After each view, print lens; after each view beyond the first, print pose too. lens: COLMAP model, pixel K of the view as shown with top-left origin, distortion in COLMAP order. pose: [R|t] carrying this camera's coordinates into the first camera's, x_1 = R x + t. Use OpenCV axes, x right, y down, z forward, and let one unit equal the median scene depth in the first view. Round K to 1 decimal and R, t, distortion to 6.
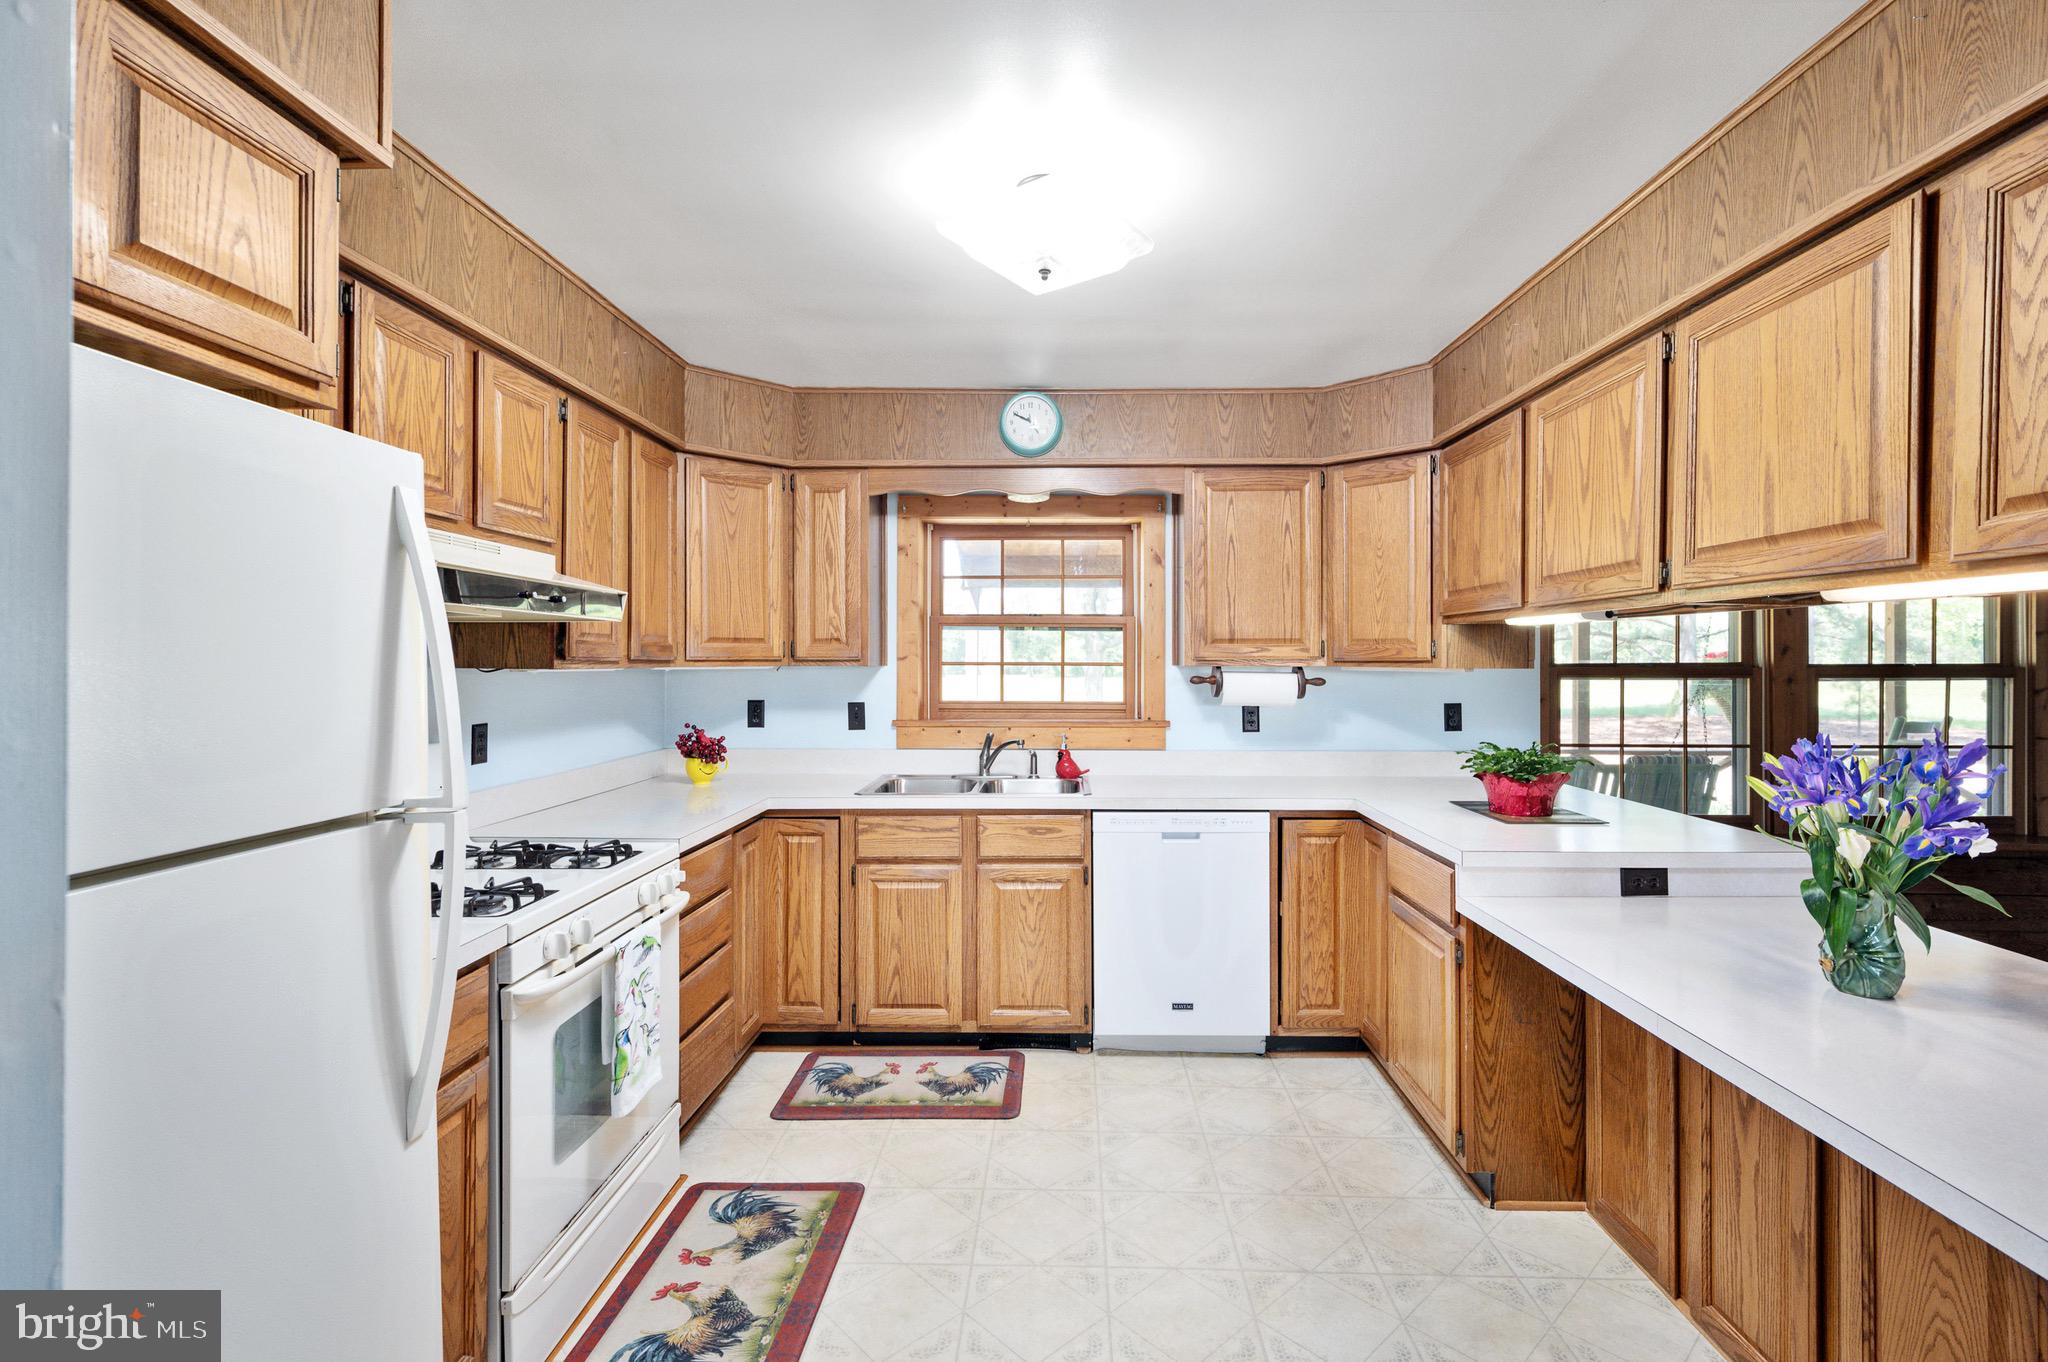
lens RADIAL K [[933.3, 0, 1050.4], [0, 933.3, 662.3], [0, 0, 1]] dist [0.001129, -0.000132]
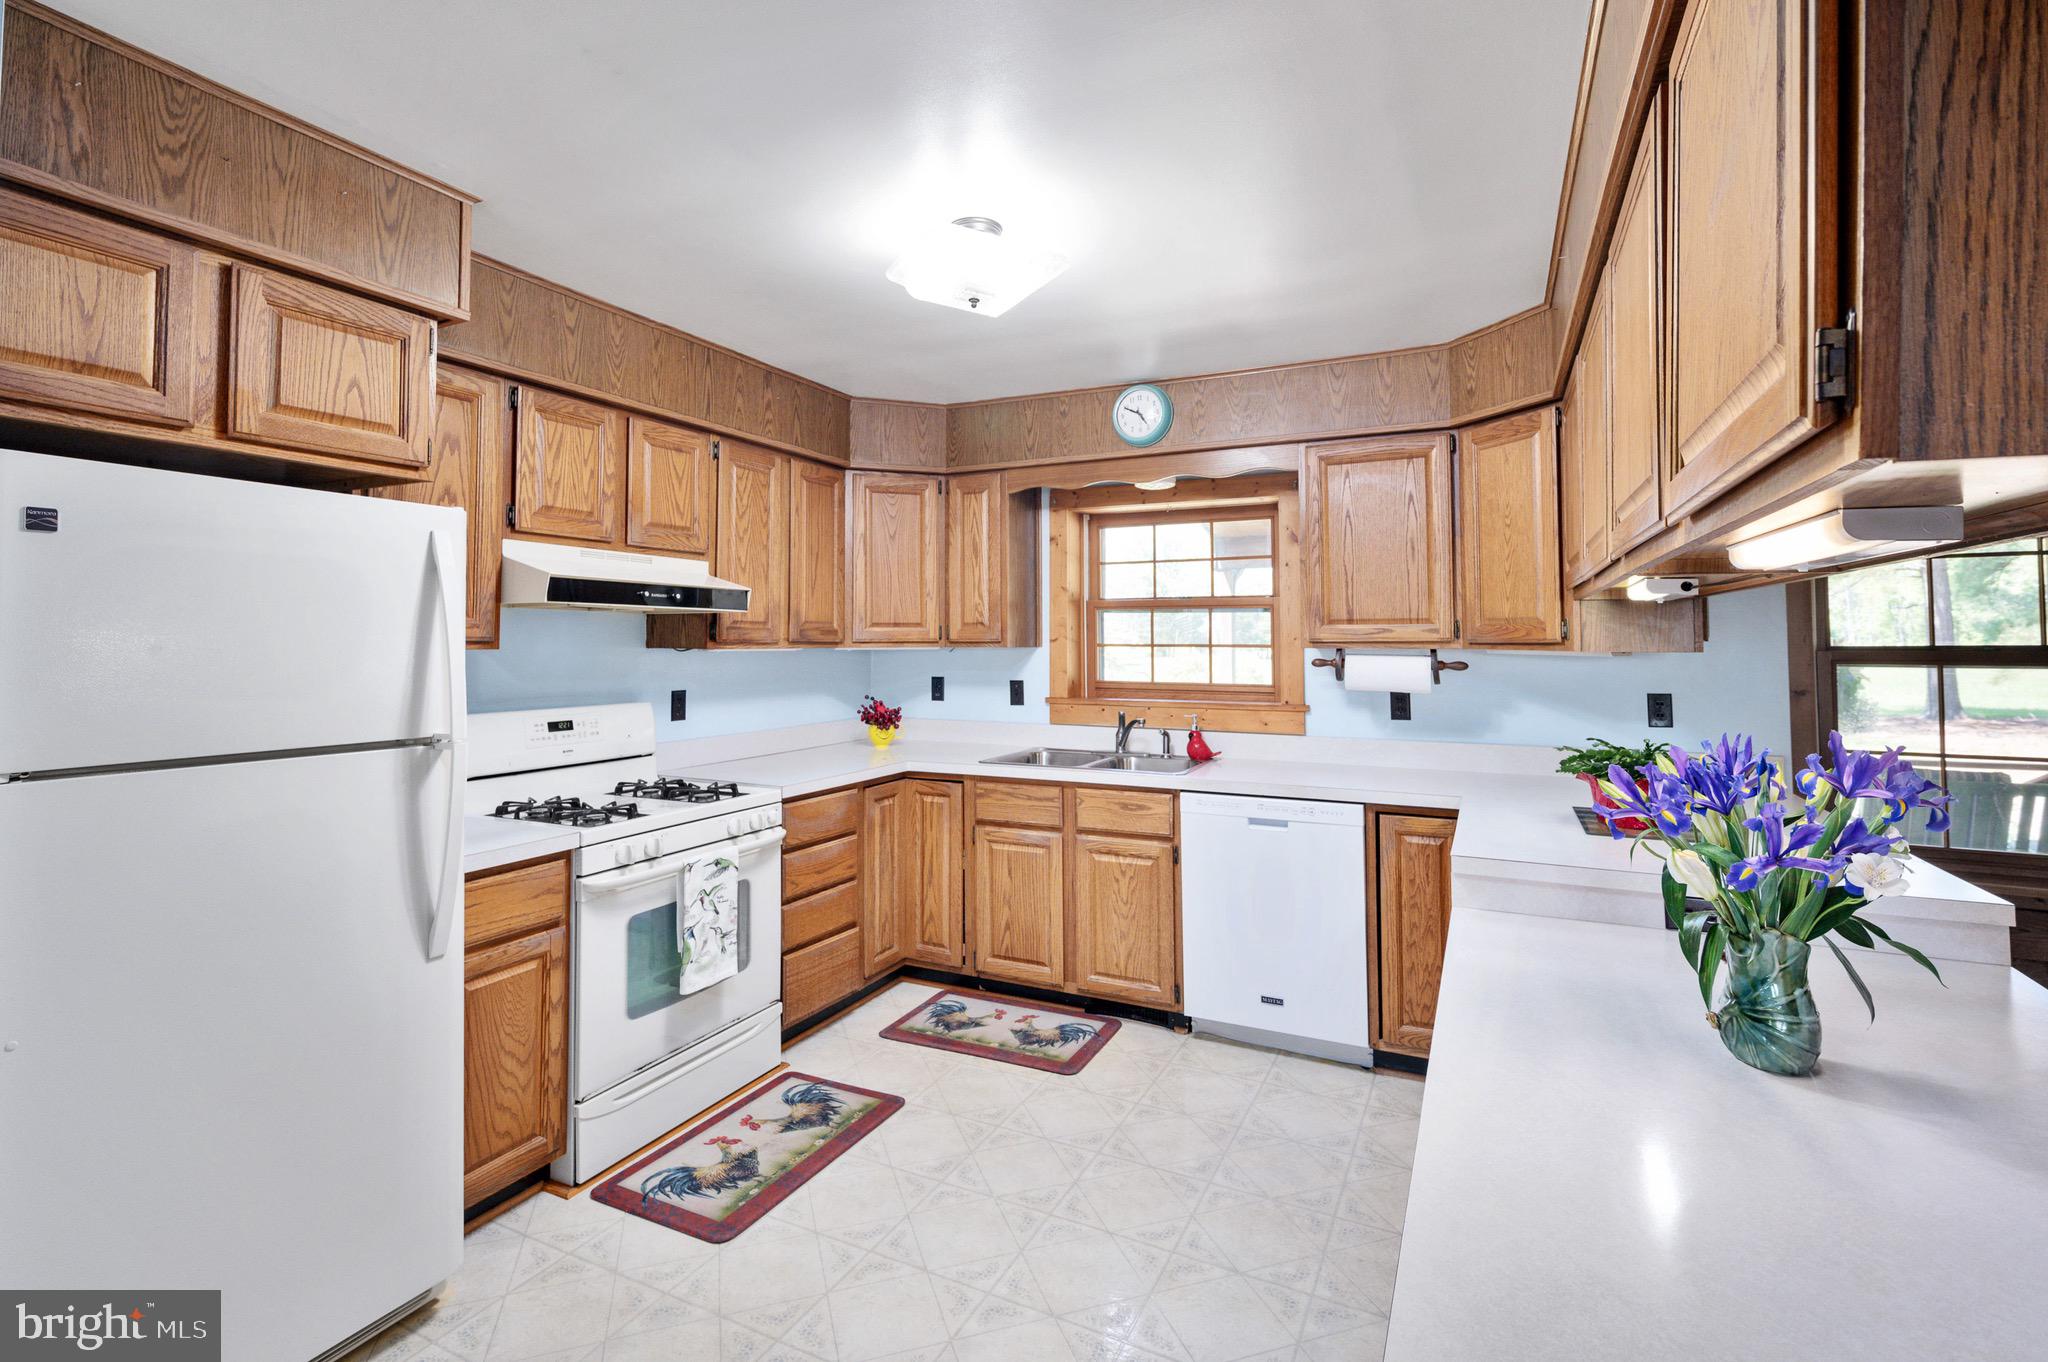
lens RADIAL K [[935.9, 0, 1027.6], [0, 935.9, 616.4], [0, 0, 1]] dist [0.001760, 0.000073]
pose [[0.906793, -0.011661, -0.421415, 0.323164], [-0.000717, 0.999573, -0.029202, -0.000220], [0.421576, 0.026782, 0.906397, 0.004329]]
